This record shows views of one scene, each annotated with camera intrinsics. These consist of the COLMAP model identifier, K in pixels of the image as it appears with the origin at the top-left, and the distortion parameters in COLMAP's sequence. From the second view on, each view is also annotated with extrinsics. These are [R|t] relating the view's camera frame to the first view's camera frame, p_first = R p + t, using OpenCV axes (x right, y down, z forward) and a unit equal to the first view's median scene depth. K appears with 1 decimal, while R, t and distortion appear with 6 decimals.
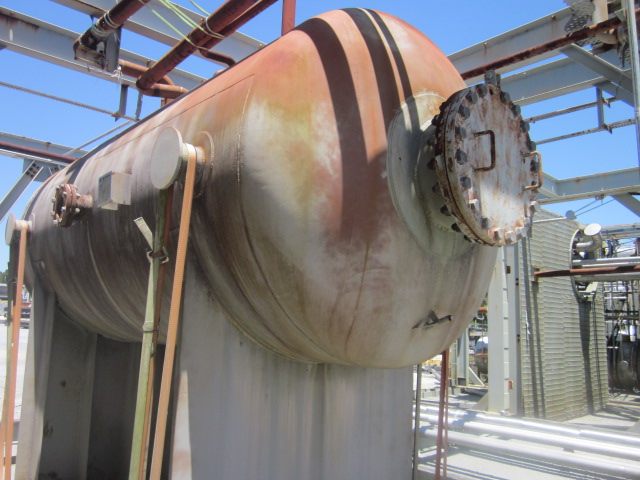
lens RADIAL K [[537.2, 0, 316.6], [0, 537.2, 240.5], [0, 0, 1]] dist [-0.013651, -0.009675]
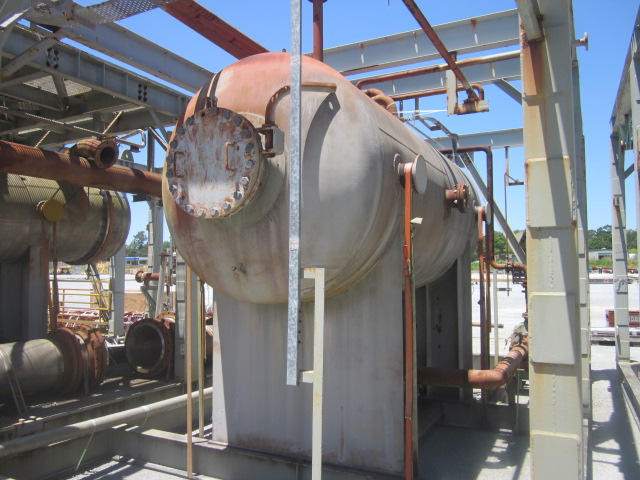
lens RADIAL K [[537.2, 0, 316.6], [0, 537.2, 240.5], [0, 0, 1]] dist [-0.013651, -0.009675]
pose [[0.350782, -0.084100, -0.932673, 1.610284], [0.152096, 0.987852, -0.031871, 0.141081], [0.924023, -0.130676, 0.359312, 0.646942]]
